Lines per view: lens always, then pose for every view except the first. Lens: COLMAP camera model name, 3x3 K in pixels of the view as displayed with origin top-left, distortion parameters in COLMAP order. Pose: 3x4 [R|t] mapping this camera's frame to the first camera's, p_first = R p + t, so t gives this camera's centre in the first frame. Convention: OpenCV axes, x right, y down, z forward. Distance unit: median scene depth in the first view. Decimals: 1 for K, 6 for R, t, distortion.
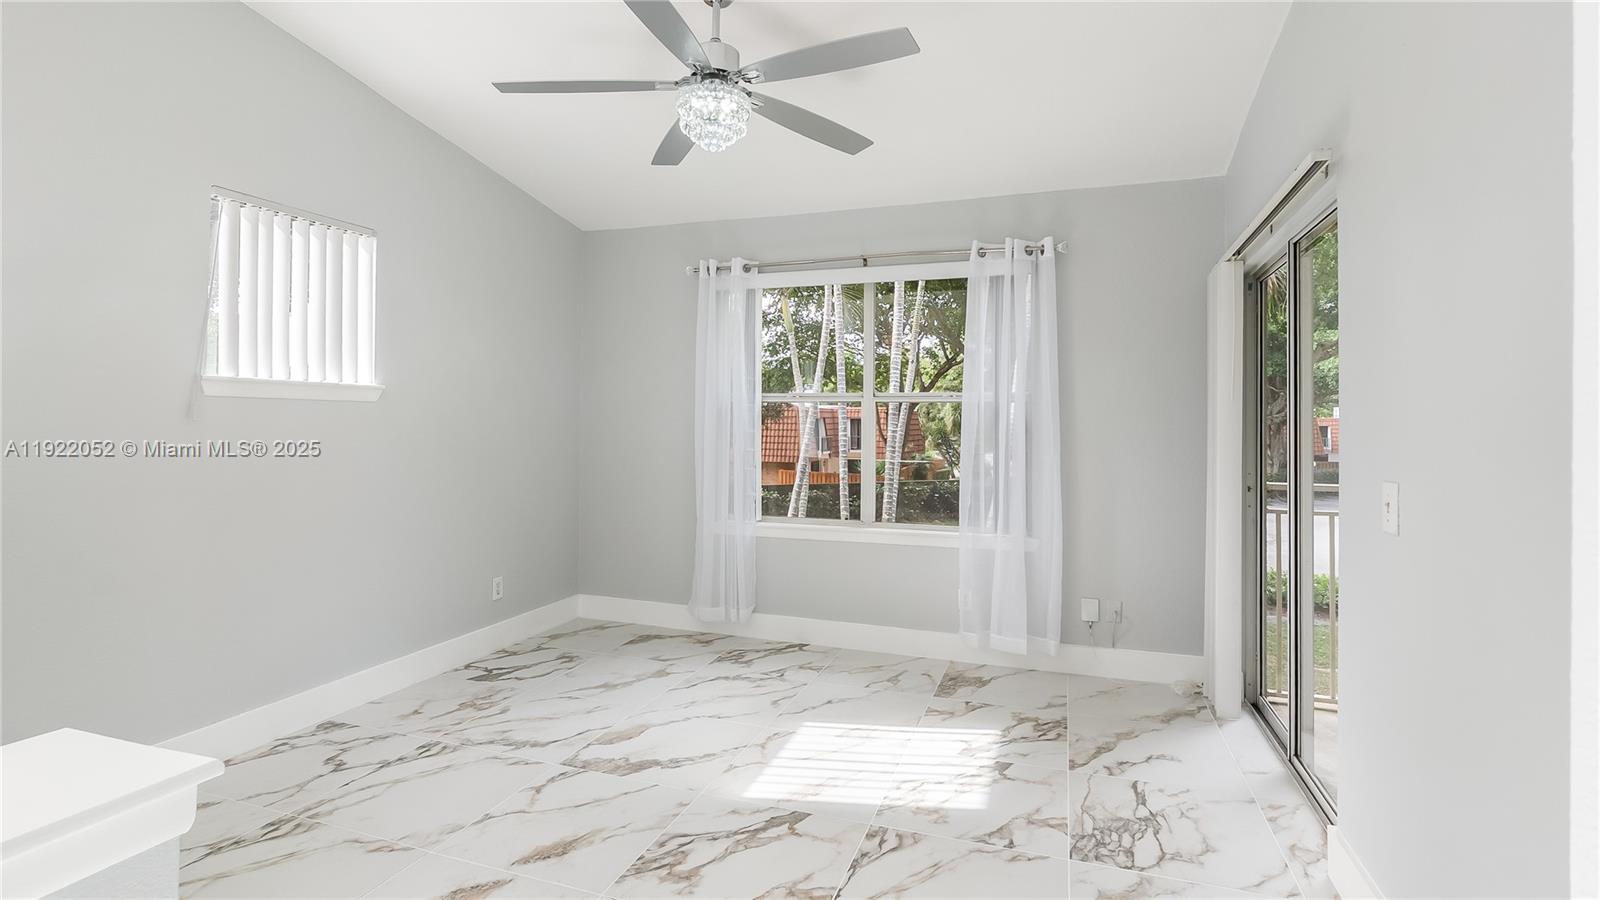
lens RADIAL K [[746.2, 0, 802.2], [0, 746.2, 422.5], [0, 0, 1]] dist [-0.004487, 0.000042]
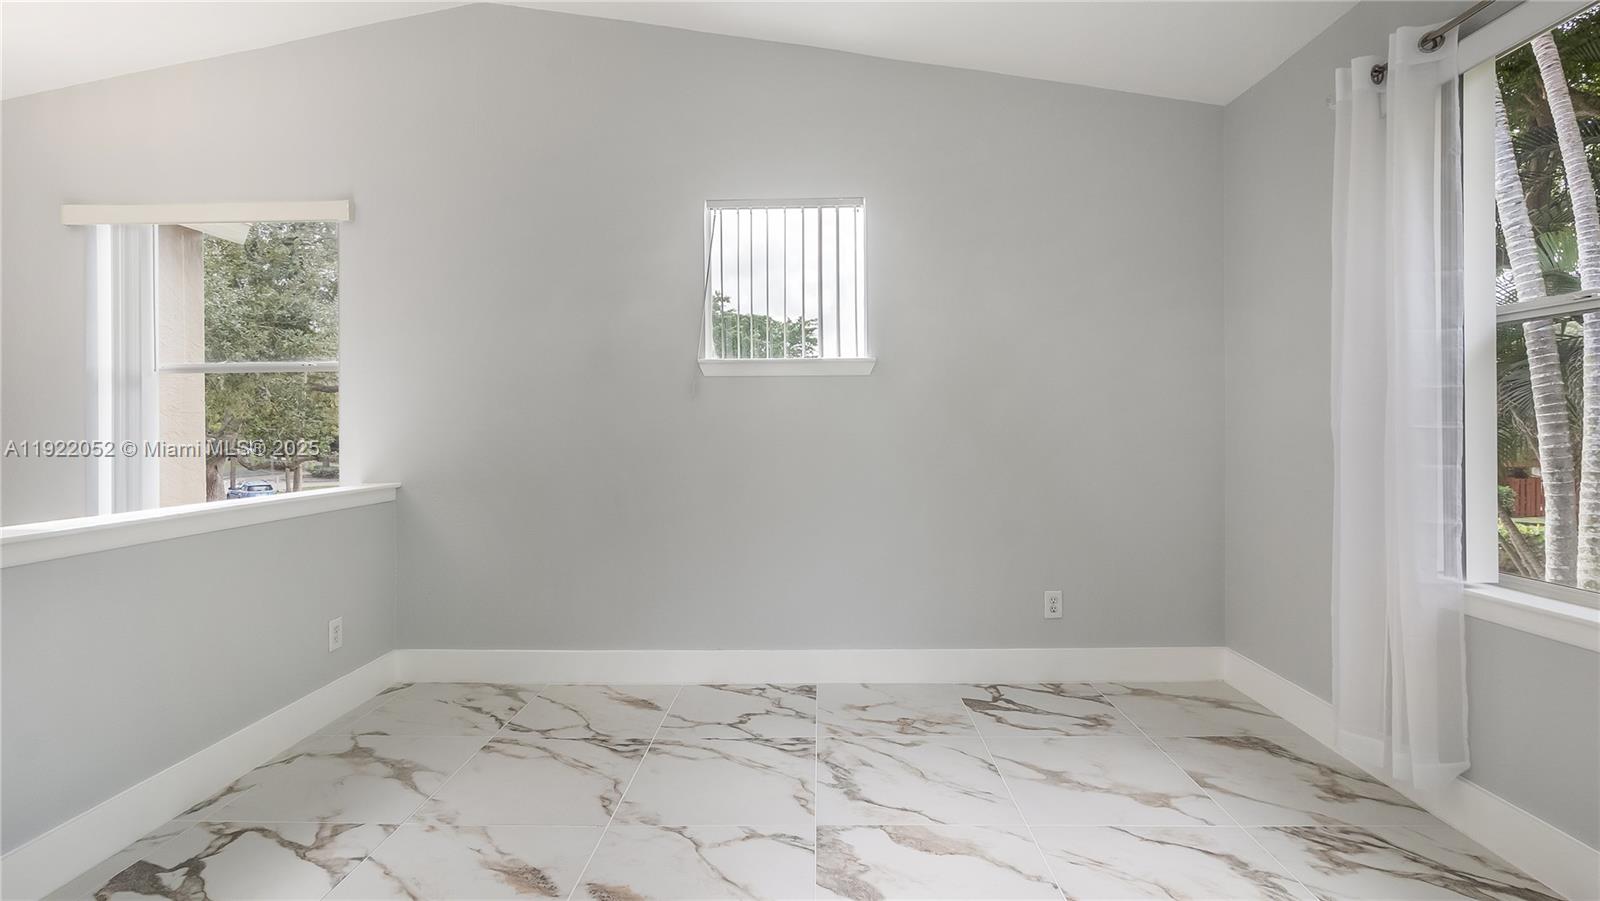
lens RADIAL K [[746.2, 0, 803.2], [0, 746.2, 435.9], [0, 0, 1]] dist [-0.004487, 0.000042]
pose [[0.313861, -0.004650, -0.949458, 0.288718], [0.009359, 0.999955, -0.001803, 0.047561], [0.949423, -0.008320, 0.313890, 0.558886]]
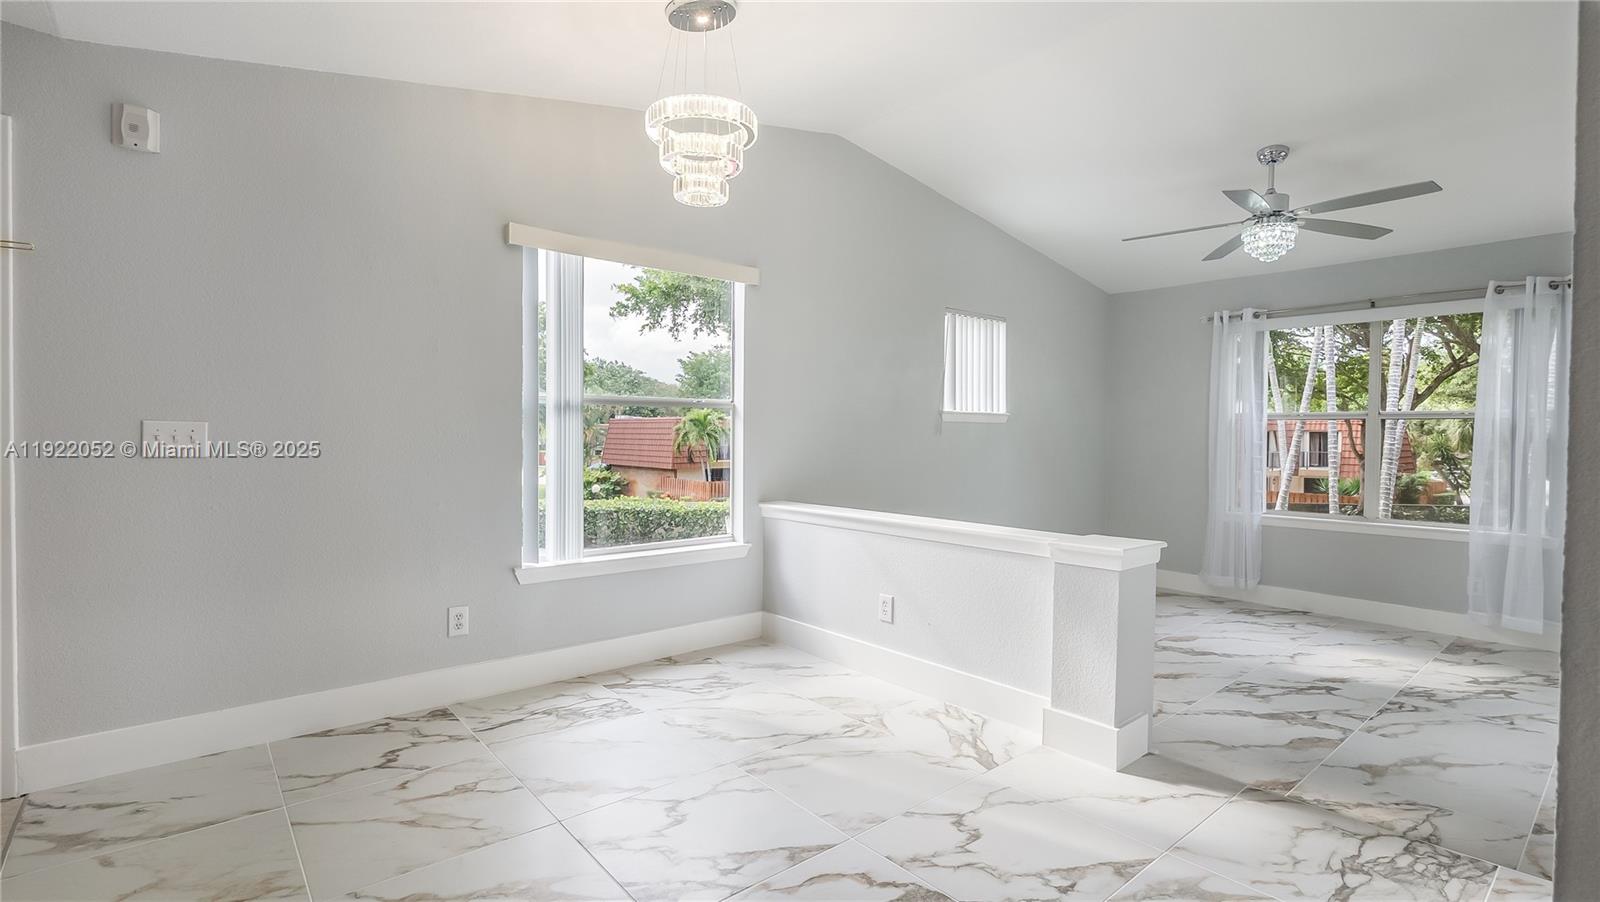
lens RADIAL K [[737.8, 0, 806.8], [0, 737.8, 450.5], [0, 0, 1]] dist [-0.008487, 0.000523]
pose [[0.863624, 0.011321, -0.504009, -0.120013], [-0.001134, 0.999789, 0.020514, 0.000082], [0.504135, -0.017145, 0.863455, -0.565015]]
